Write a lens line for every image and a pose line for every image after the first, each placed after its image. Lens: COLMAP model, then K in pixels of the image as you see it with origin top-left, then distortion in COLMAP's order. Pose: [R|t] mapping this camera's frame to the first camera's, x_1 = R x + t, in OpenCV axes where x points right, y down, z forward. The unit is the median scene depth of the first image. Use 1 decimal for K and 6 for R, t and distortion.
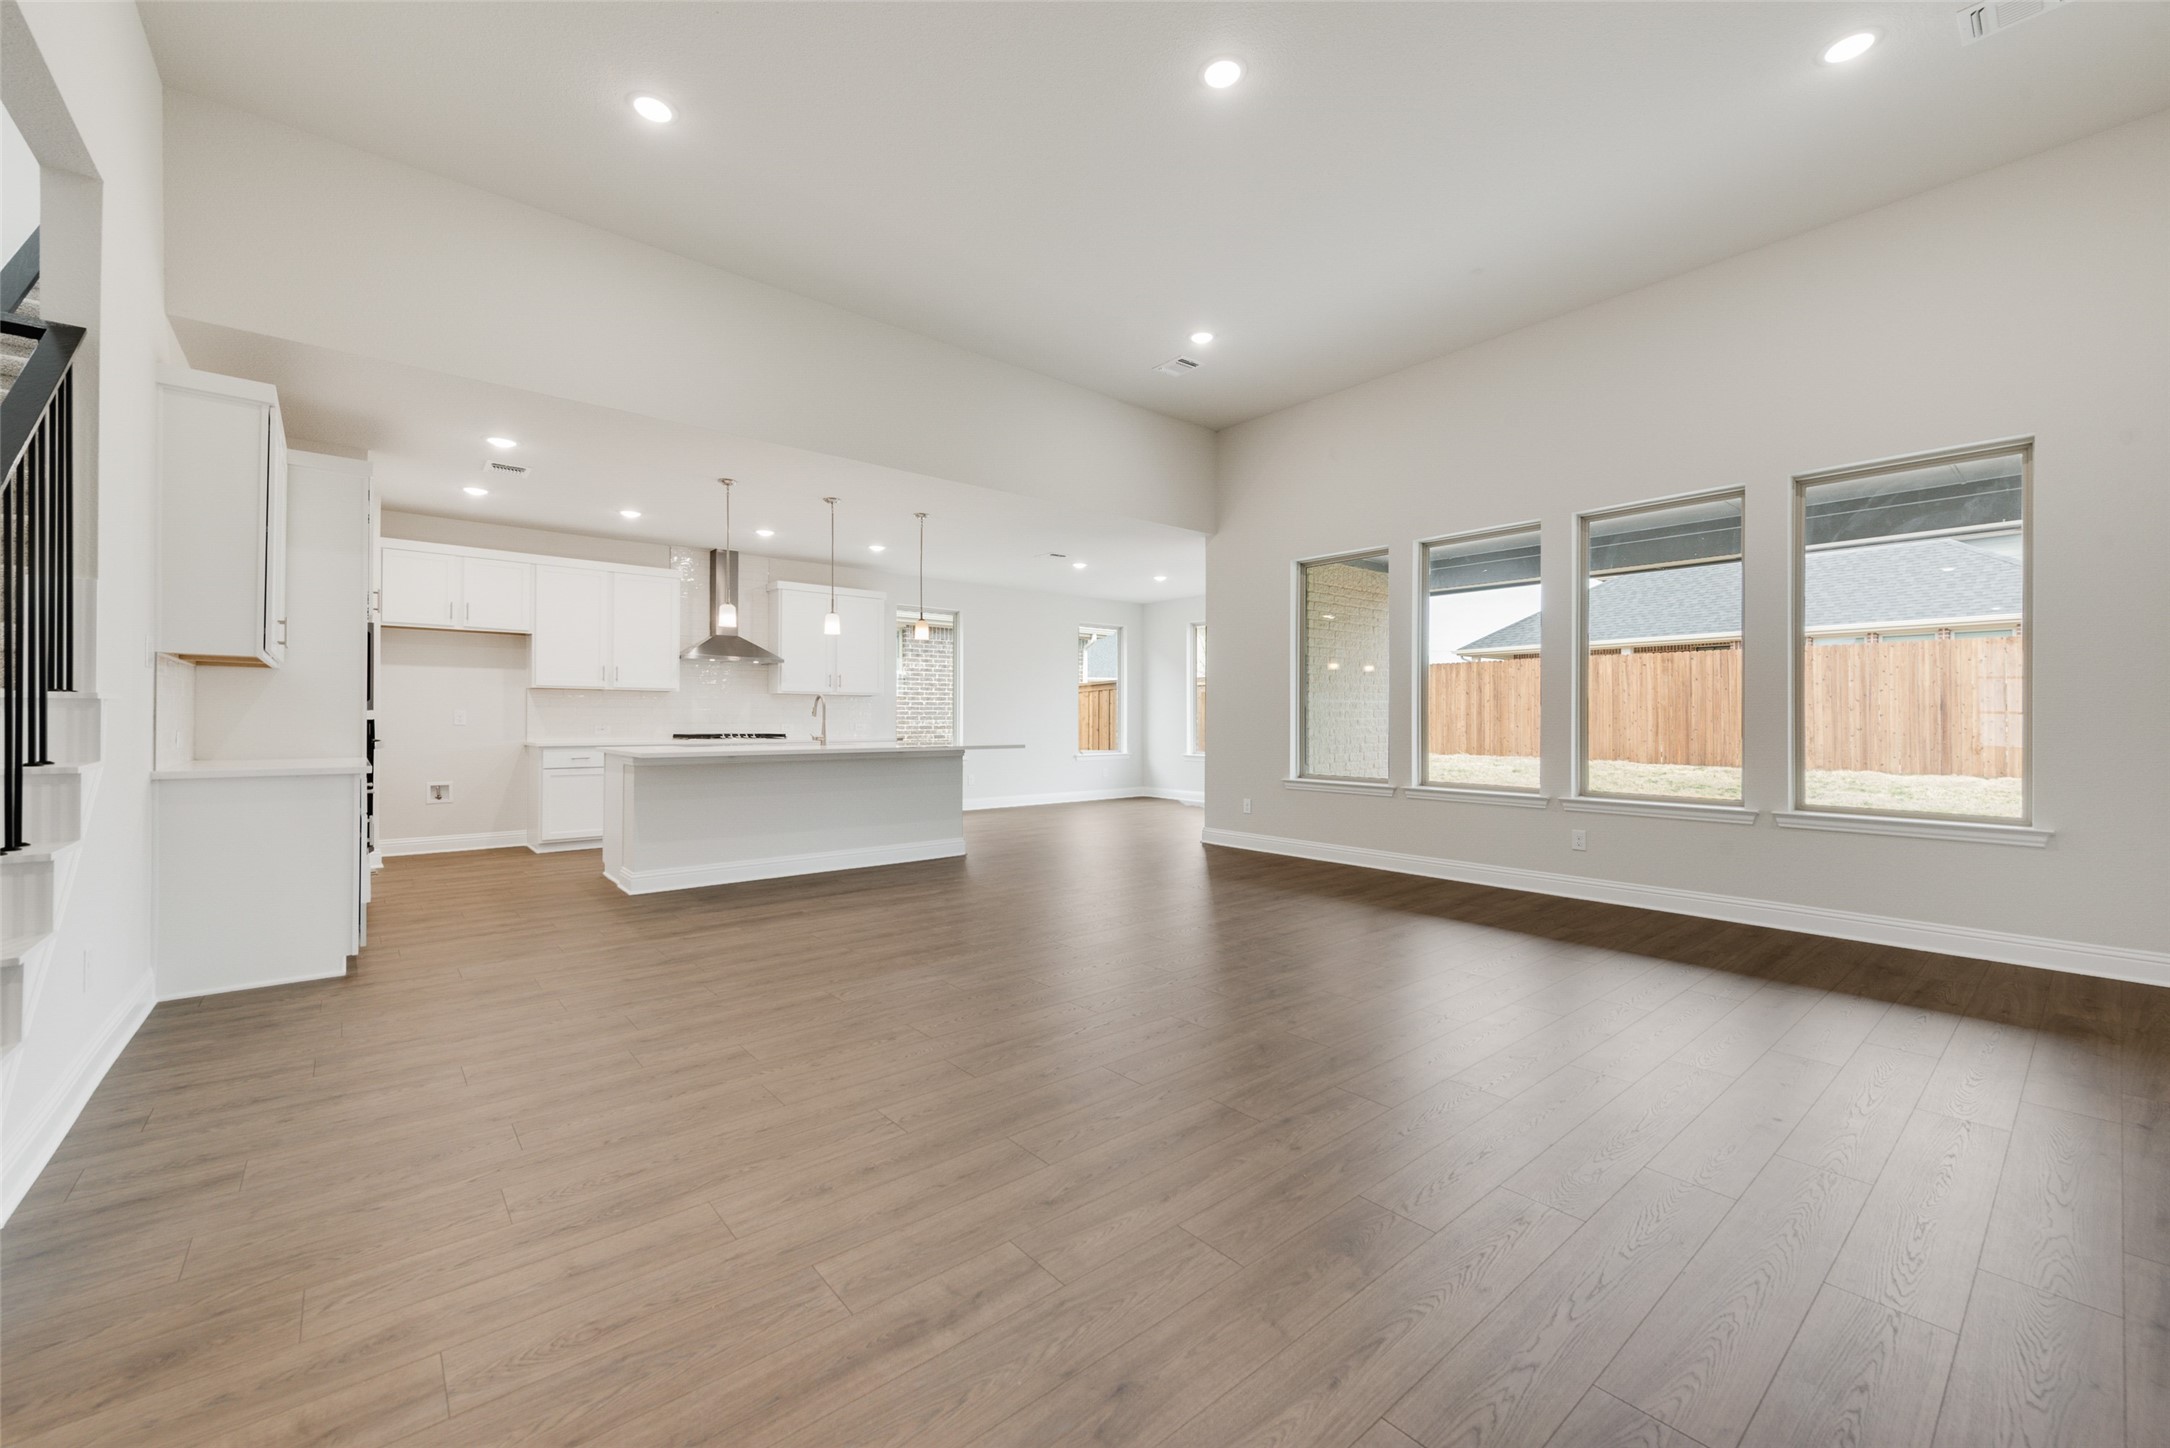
lens RADIAL K [[856.8, 0, 1077.4], [0, 856.8, 731.7], [0, 0, 1]] dist [0.014323, -0.004200]
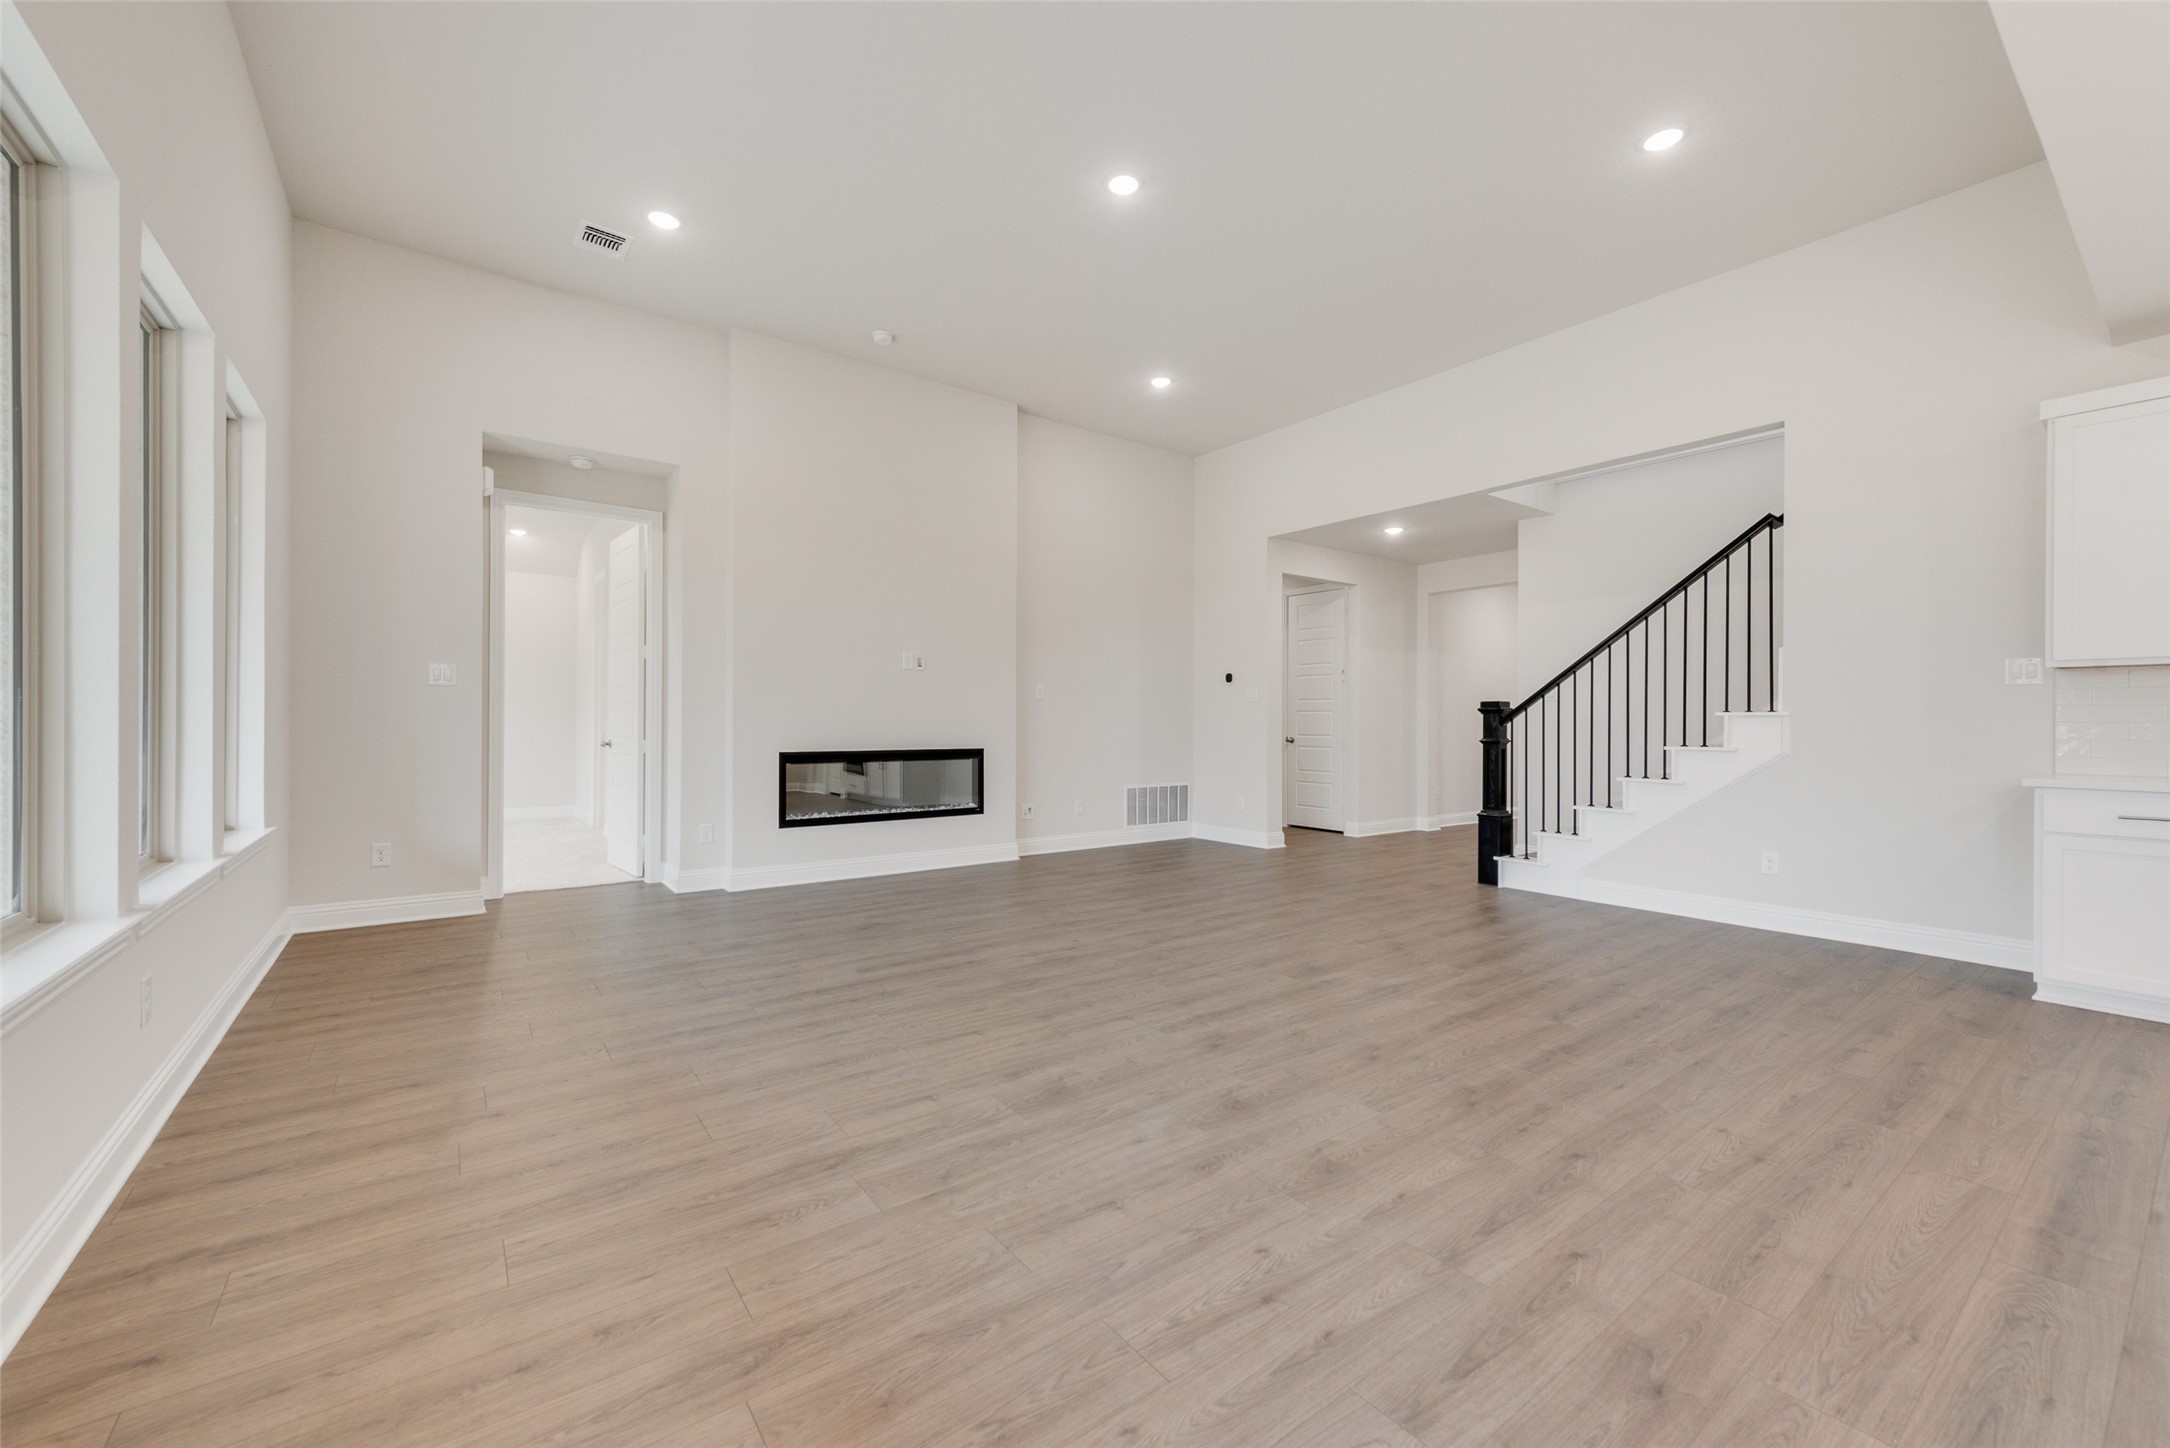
lens RADIAL K [[856.8, 0, 1085.9], [0, 856.8, 719.6], [0, 0, 1]] dist [0.014323, -0.004200]
pose [[-0.998345, -0.007344, 0.057037, 0.067722], [-0.006672, 0.999906, 0.011970, -0.013997], [-0.057119, 0.011570, -0.998300, 0.991162]]
